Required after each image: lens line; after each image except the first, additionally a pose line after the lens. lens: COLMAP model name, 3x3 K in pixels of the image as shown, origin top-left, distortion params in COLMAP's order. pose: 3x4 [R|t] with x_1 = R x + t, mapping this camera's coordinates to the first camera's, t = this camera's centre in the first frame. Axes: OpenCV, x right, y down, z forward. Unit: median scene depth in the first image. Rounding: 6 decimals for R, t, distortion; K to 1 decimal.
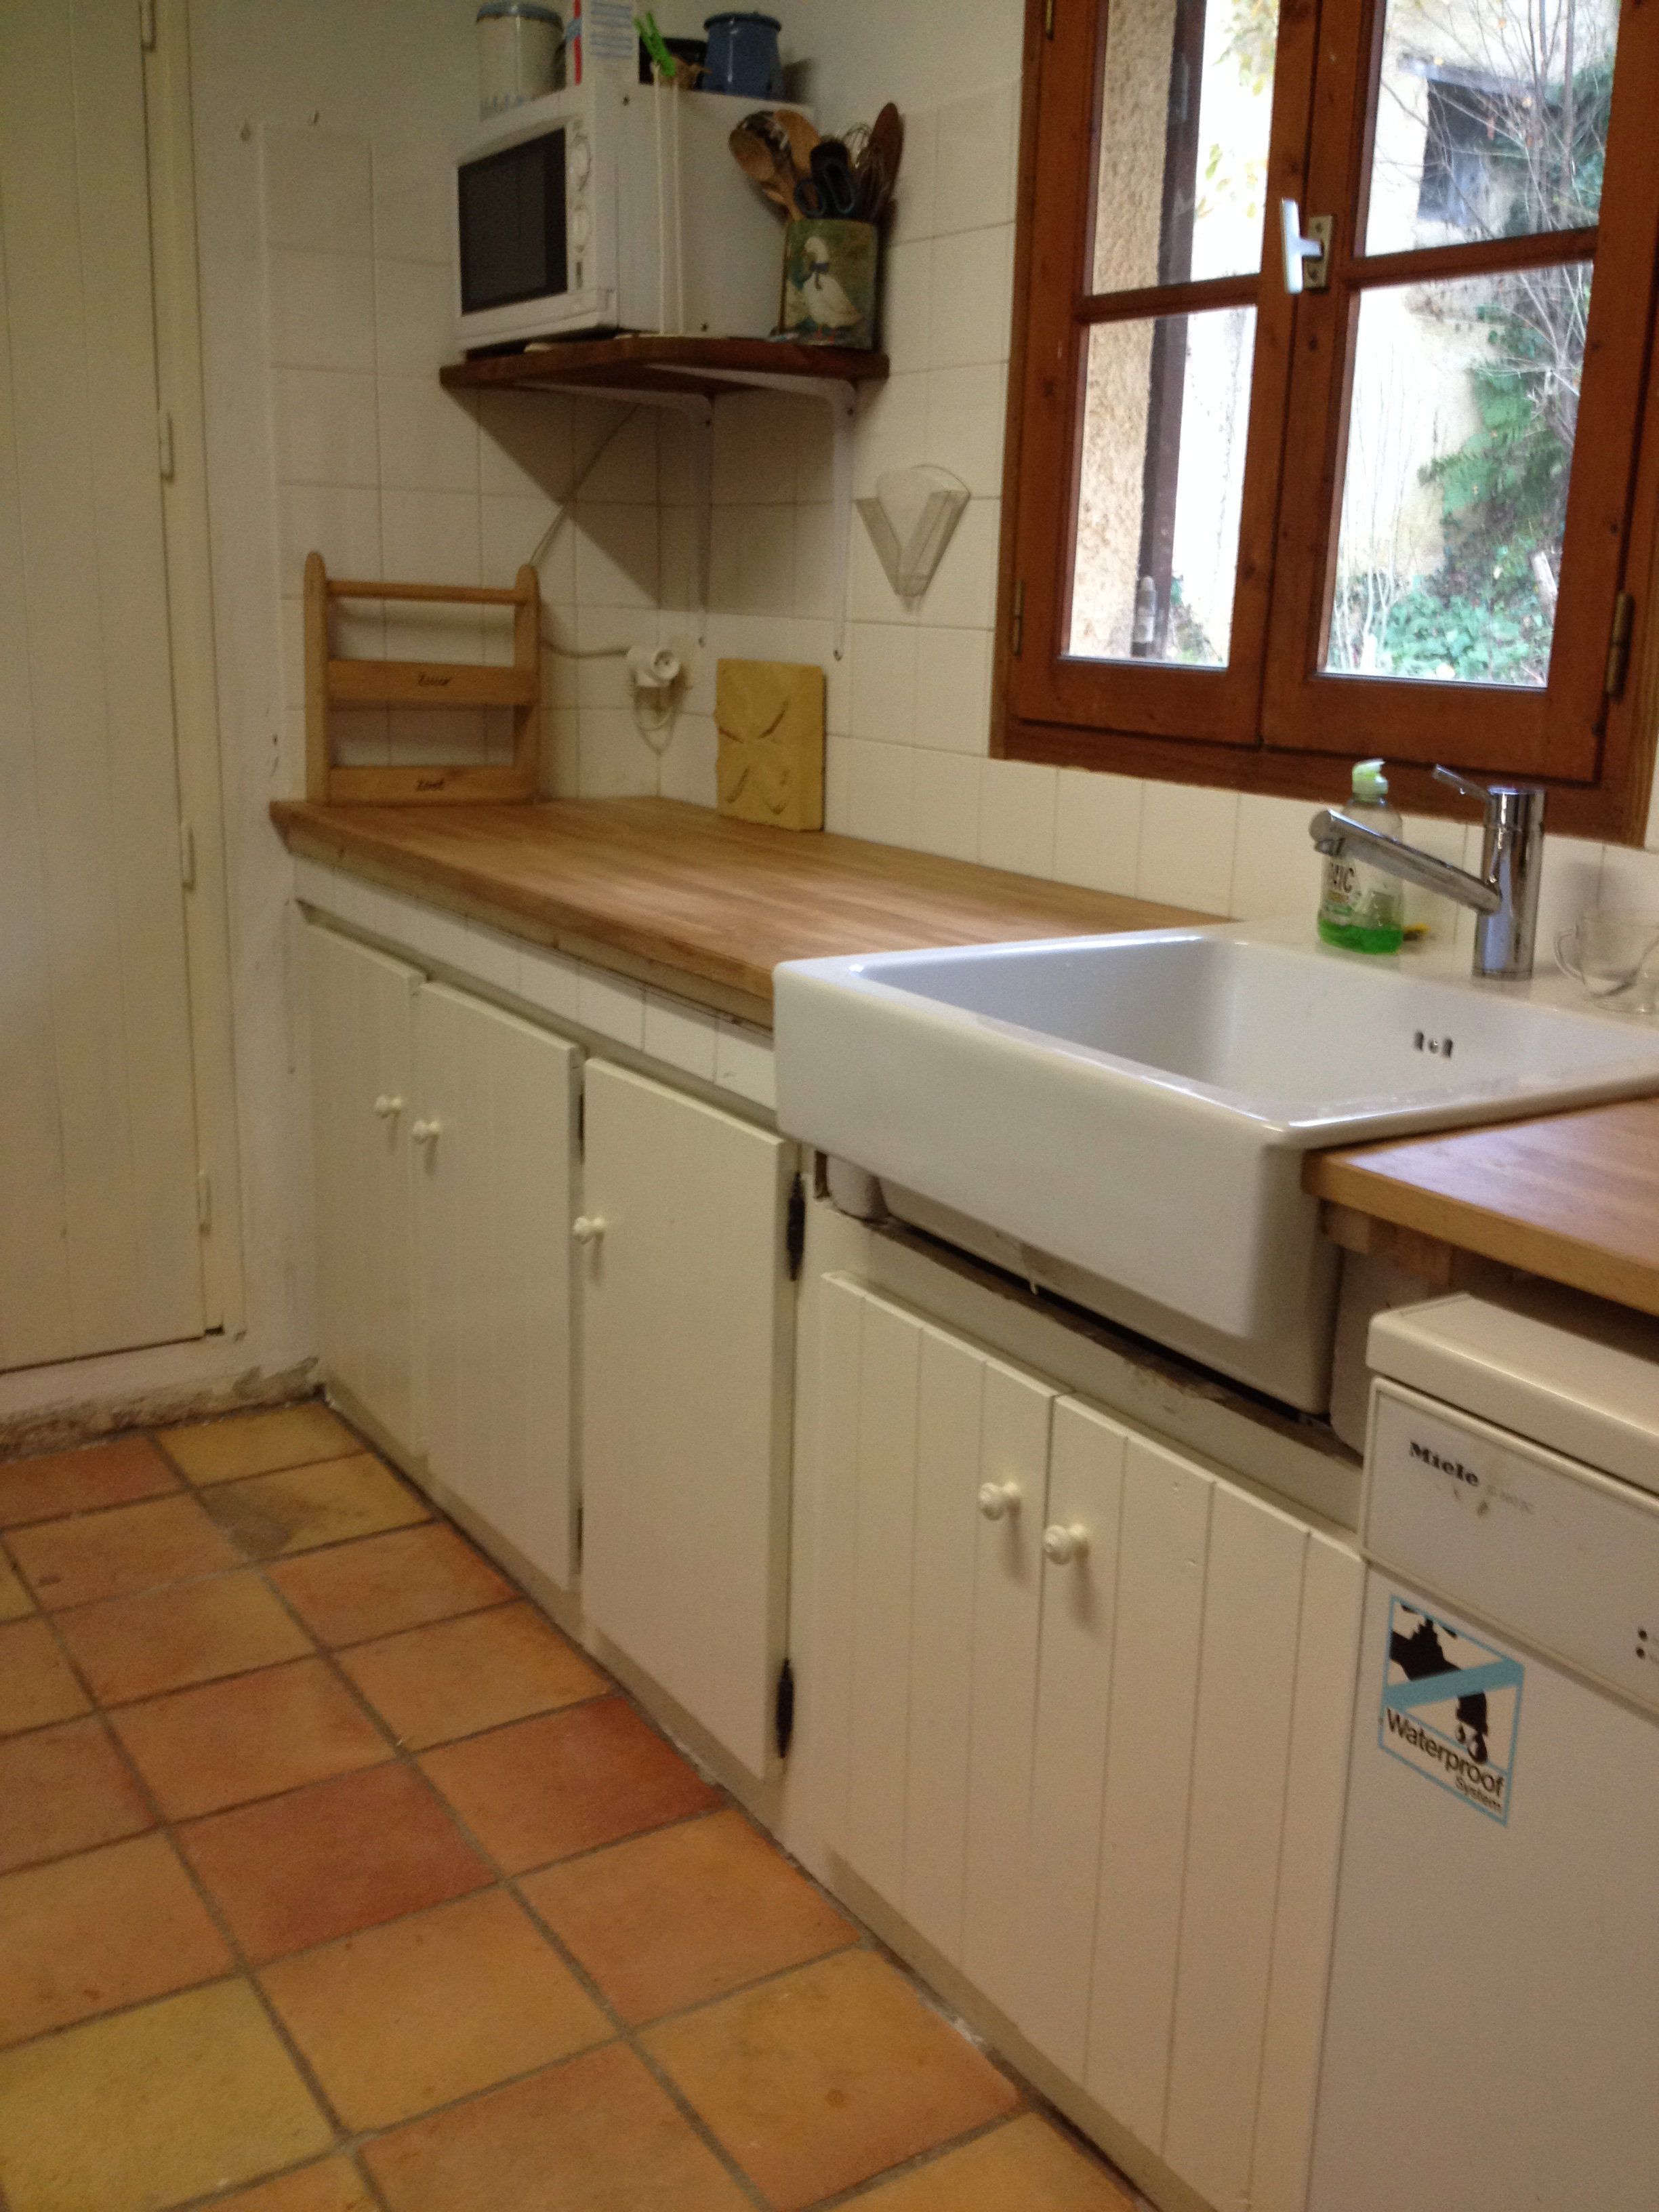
lens RADIAL K [[2095.7, 0, 816.3], [0, 2095.7, 1115.2], [0, 0, 1]] dist [0.159670, -0.353997]
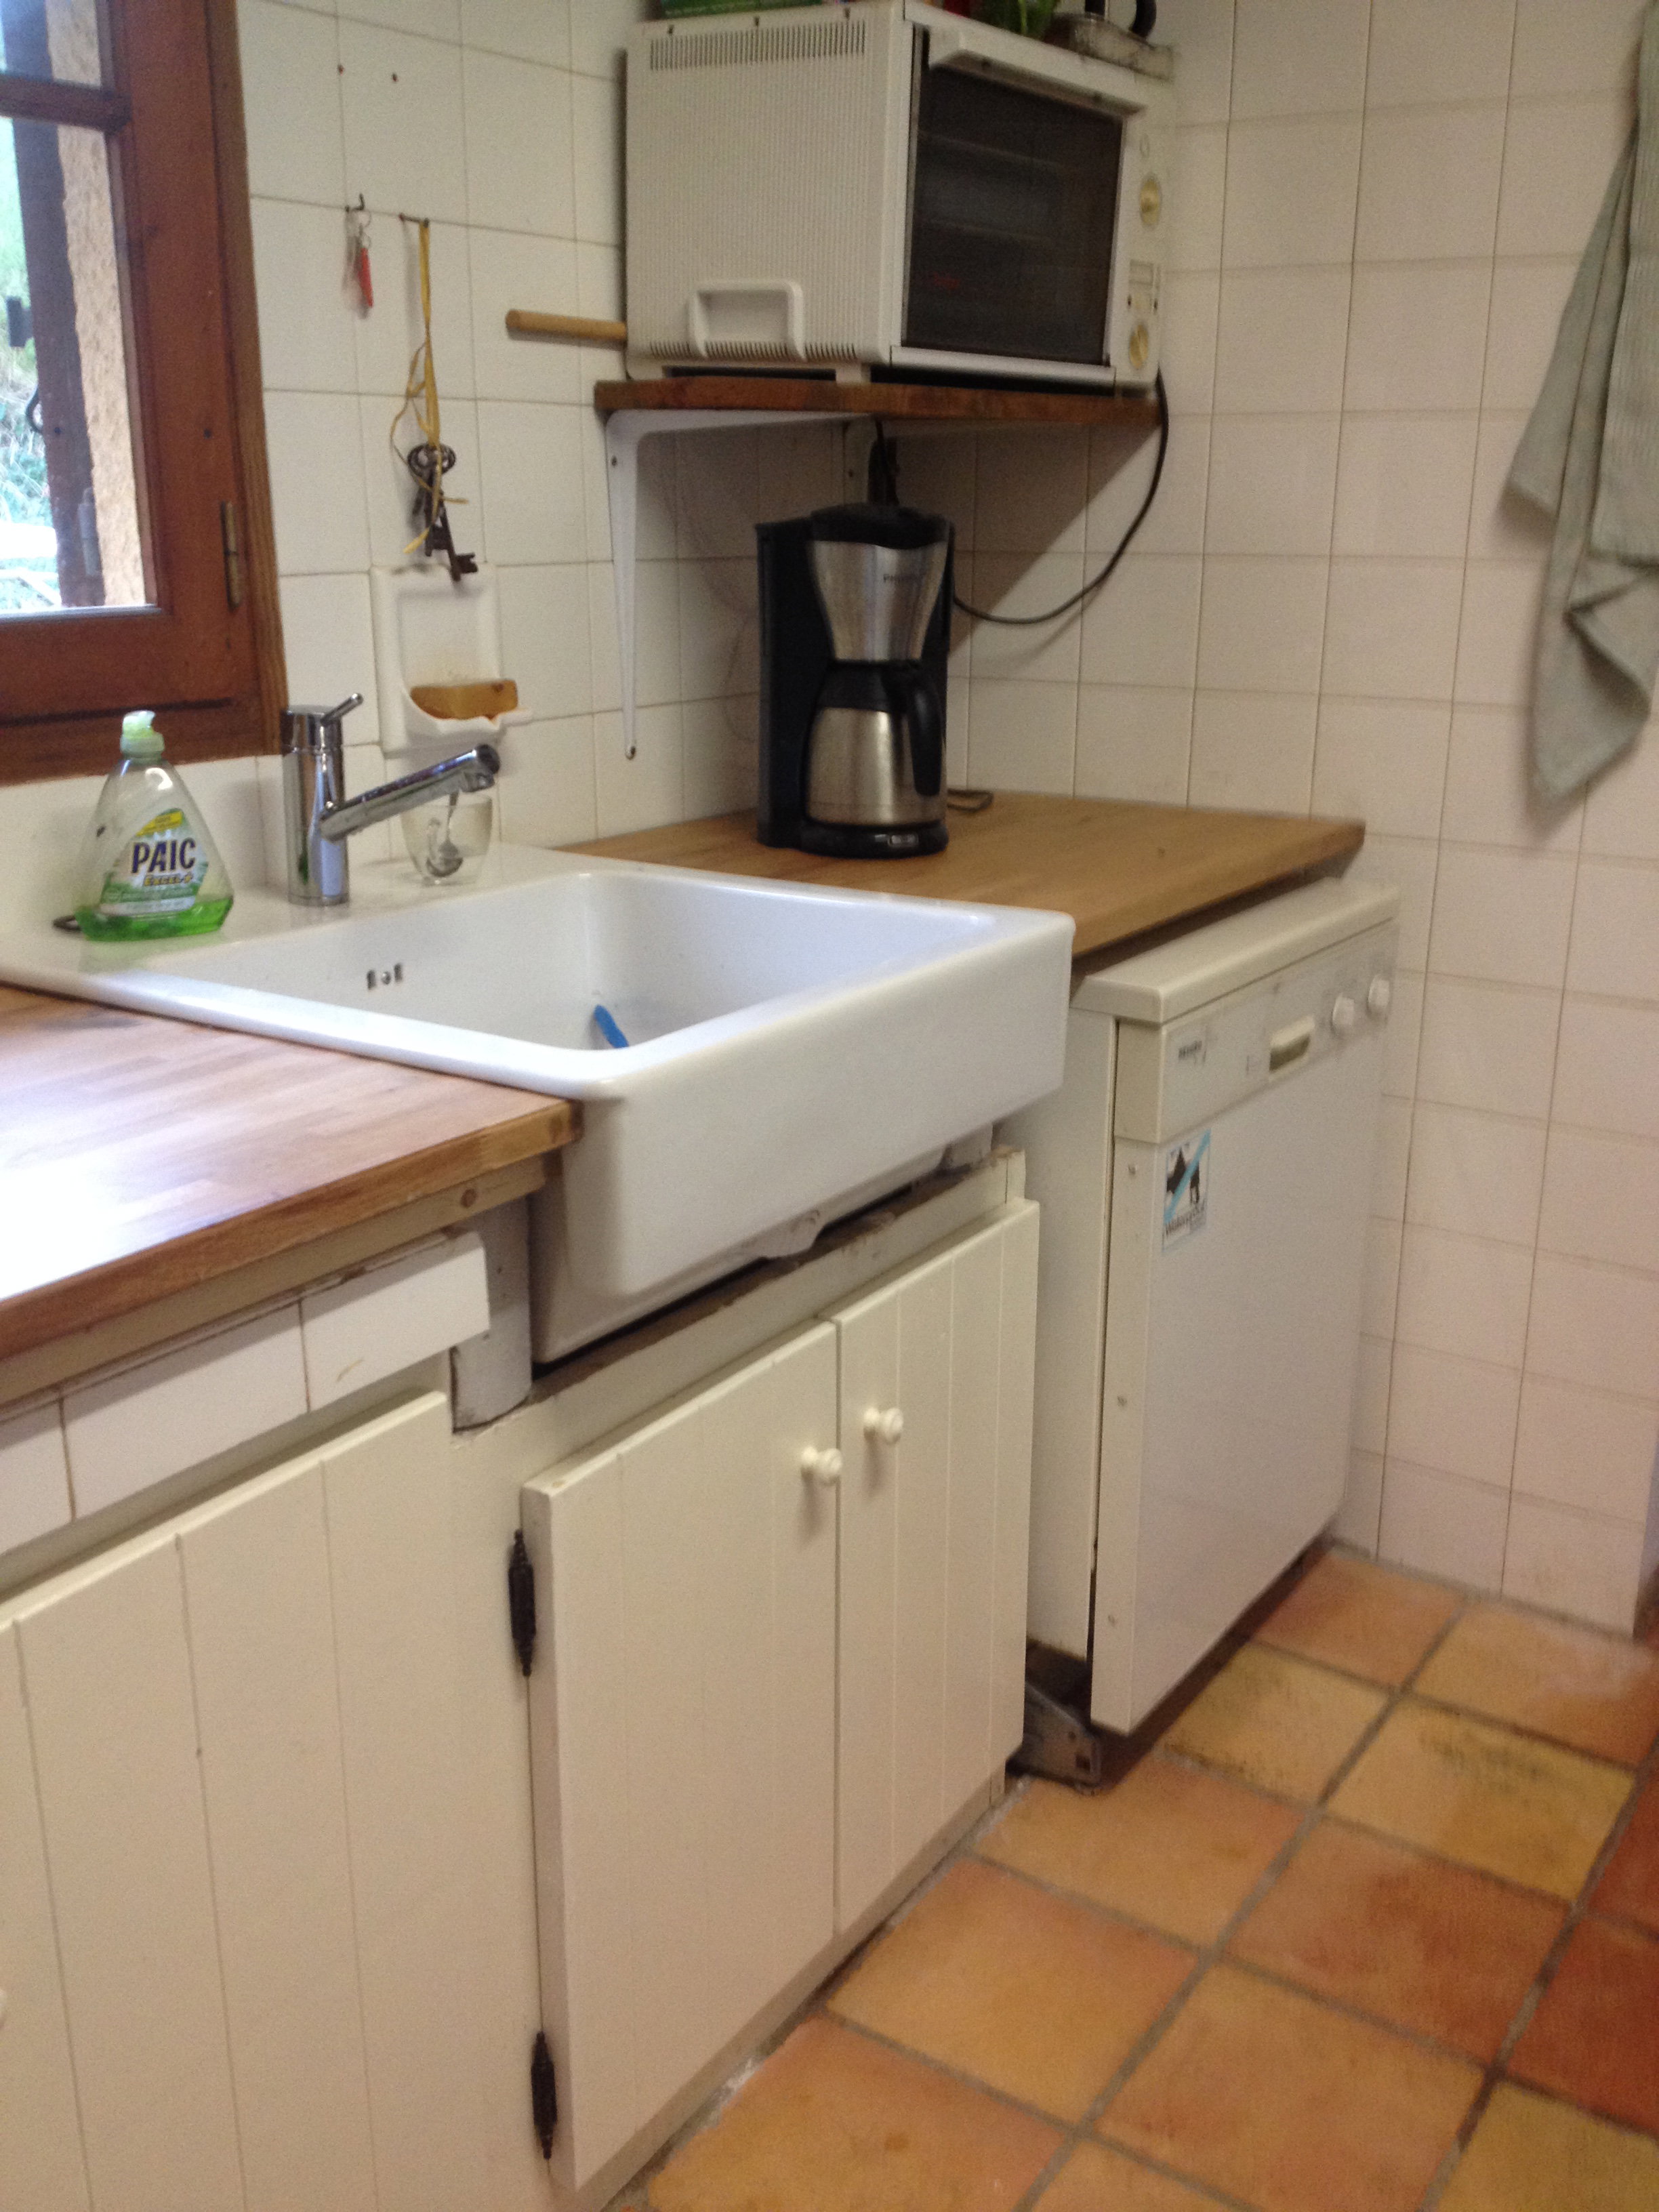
lens RADIAL K [[2095.7, 0, 816.3], [0, 2095.7, 1115.2], [0, 0, 1]] dist [0.159670, -0.353997]
pose [[-0.407044, -0.290567, 0.865960, -0.644041], [0.213543, 0.891508, 0.399515, -0.319563], [-0.888096, 0.347540, -0.300835, 1.130113]]
